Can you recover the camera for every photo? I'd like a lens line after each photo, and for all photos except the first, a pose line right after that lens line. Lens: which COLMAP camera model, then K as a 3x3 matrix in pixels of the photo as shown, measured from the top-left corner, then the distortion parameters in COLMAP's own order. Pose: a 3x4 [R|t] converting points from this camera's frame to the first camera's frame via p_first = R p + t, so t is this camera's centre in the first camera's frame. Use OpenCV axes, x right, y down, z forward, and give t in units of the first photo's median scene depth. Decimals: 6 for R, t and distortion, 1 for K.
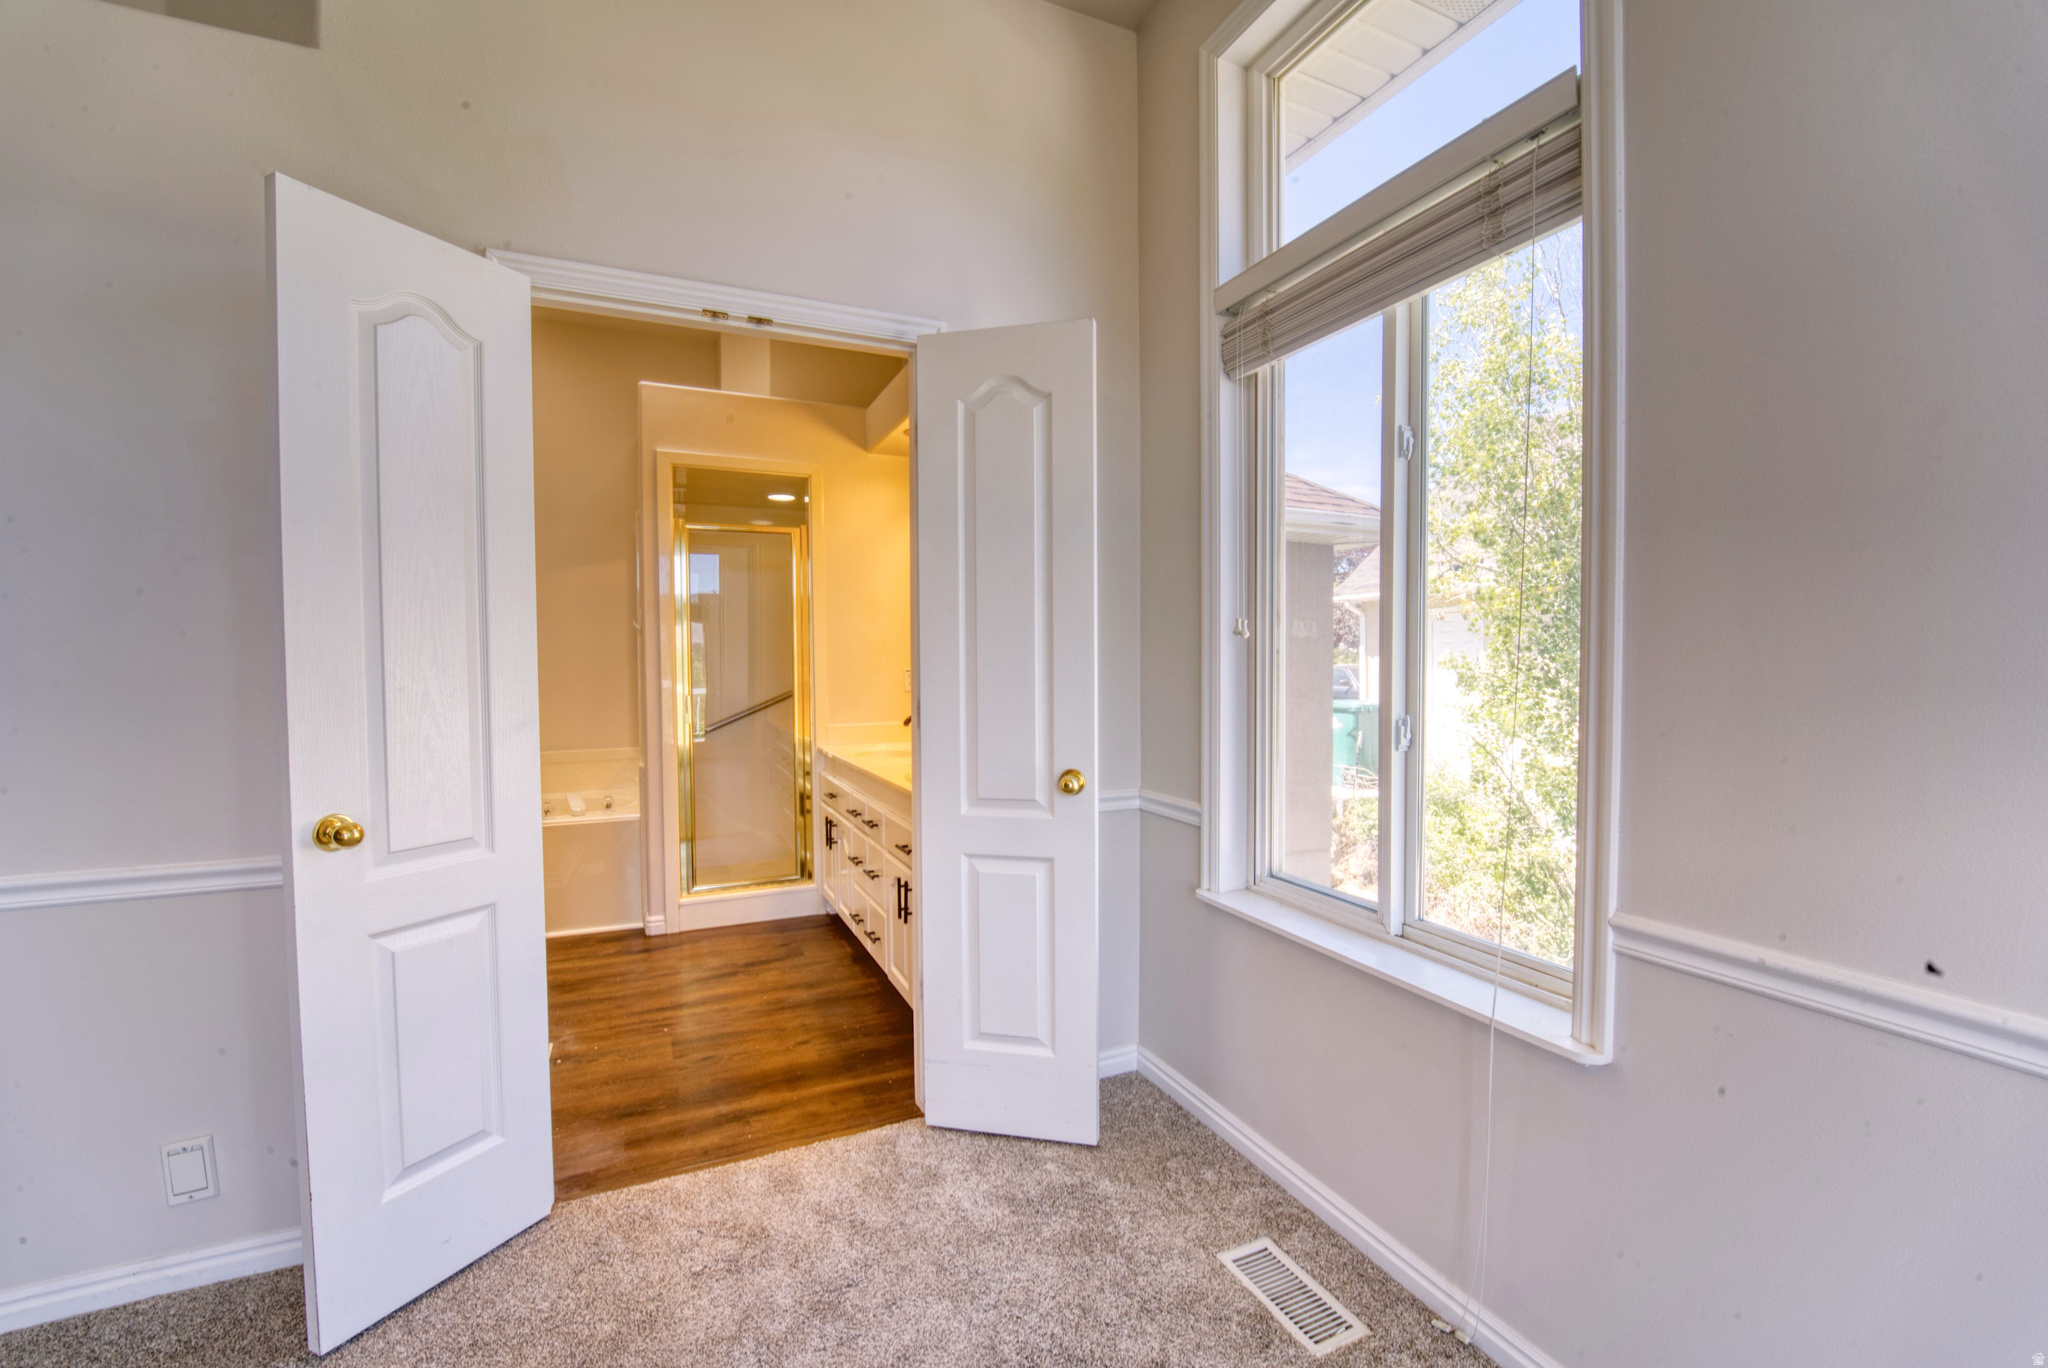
lens RADIAL K [[837.9, 0, 1021.0], [0, 837.9, 686.3], [0, 0, 1]] dist [-0.020183, -0.001217]
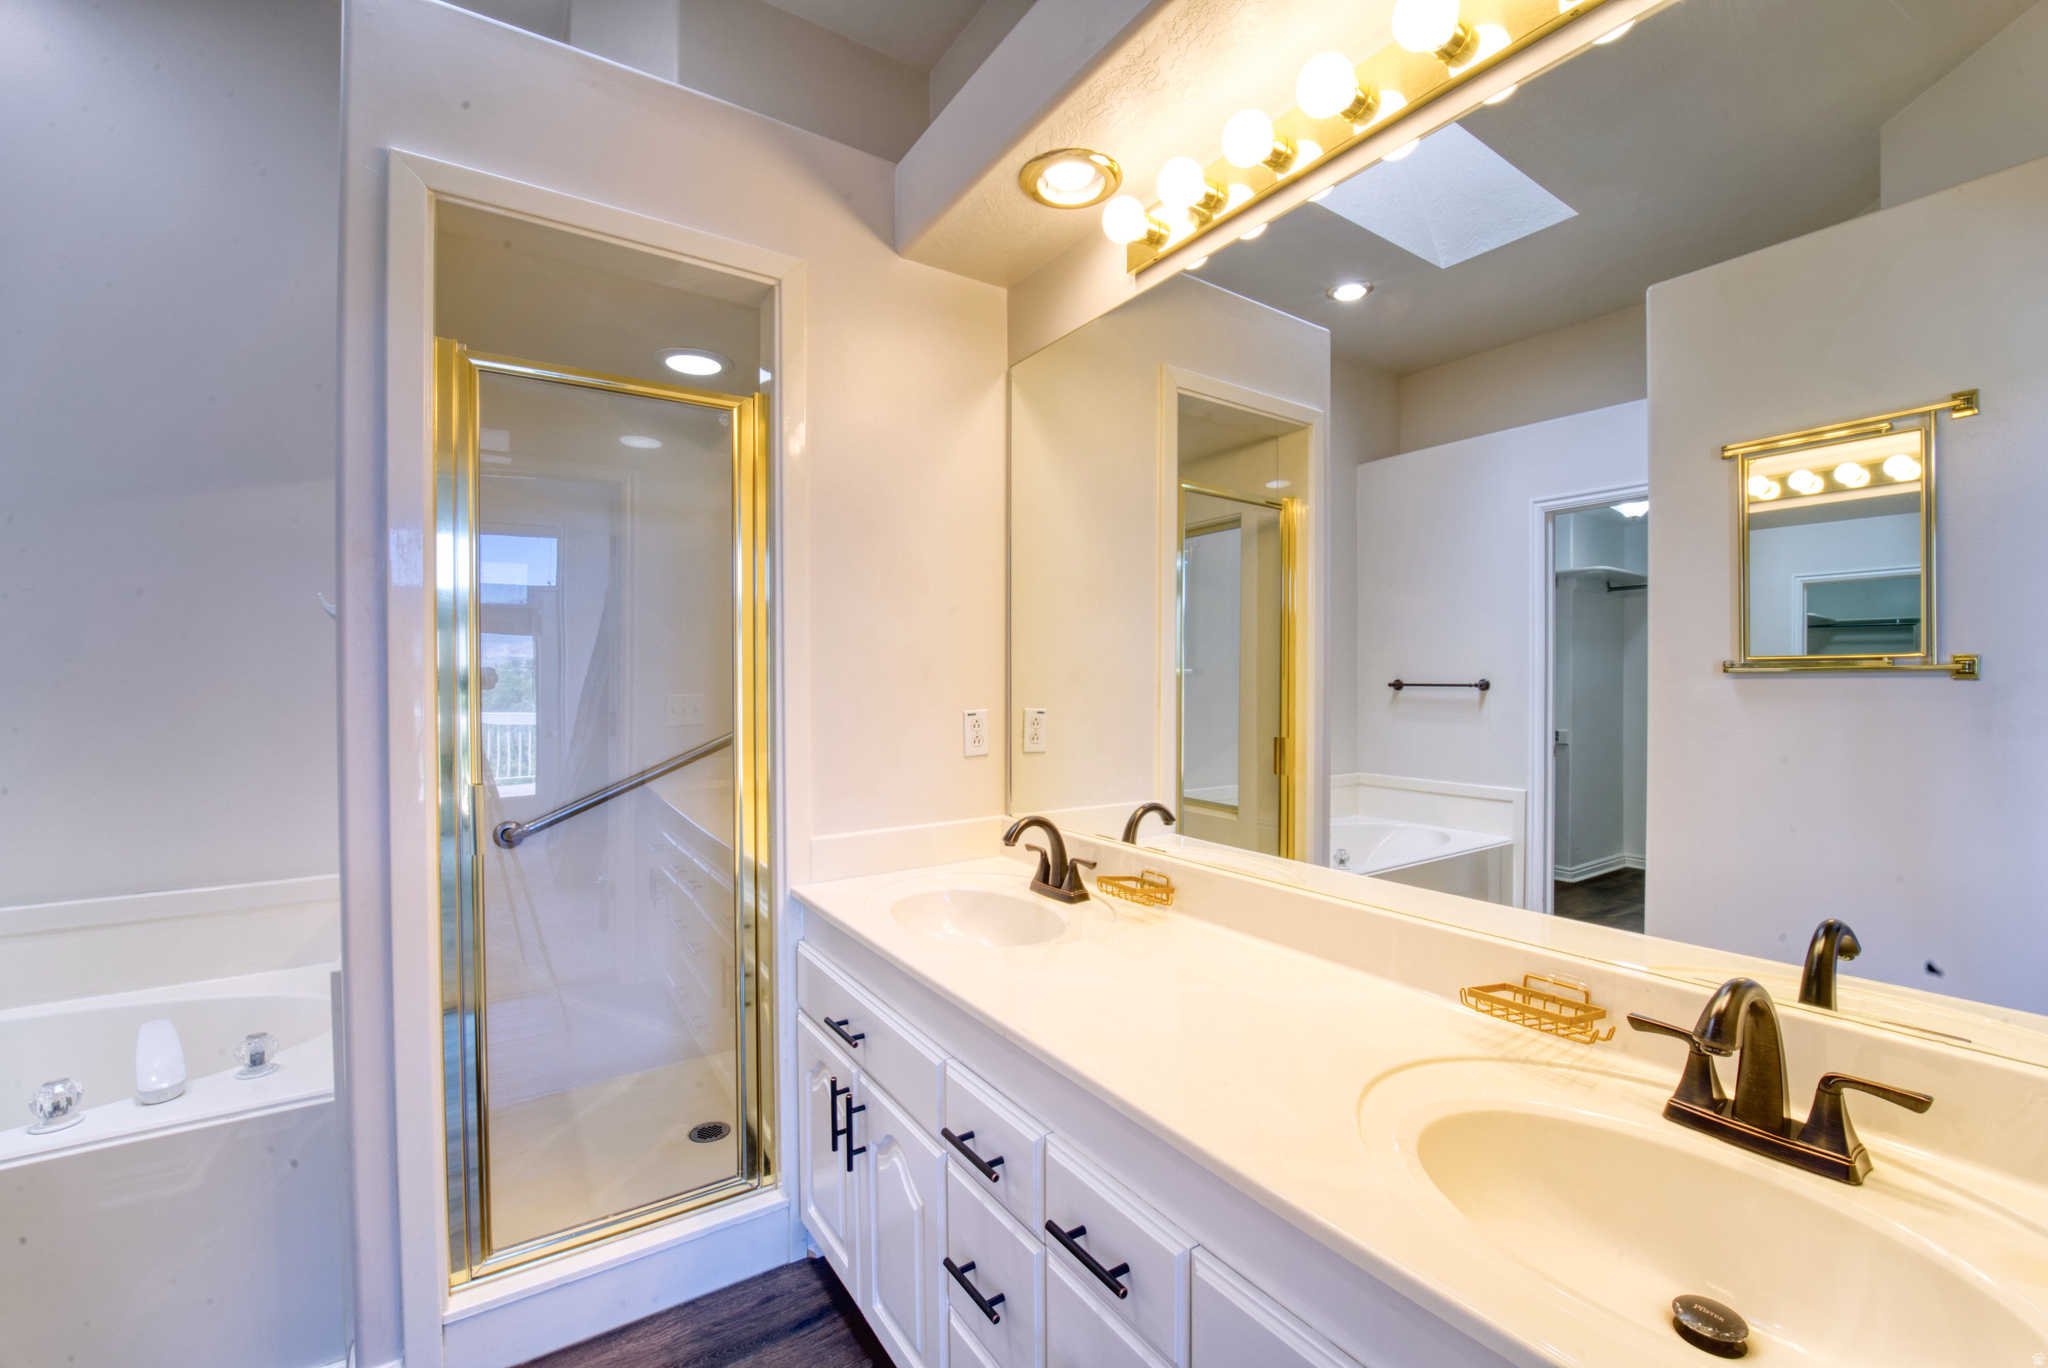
lens RADIAL K [[837.9, 0, 1021.0], [0, 837.9, 686.3], [0, 0, 1]] dist [-0.020183, -0.001217]
pose [[0.986999, 0.003237, 0.160694, -0.195368], [-0.000498, 0.999854, -0.017080, -0.027327], [-0.160726, 0.016778, 0.986856, 0.544113]]
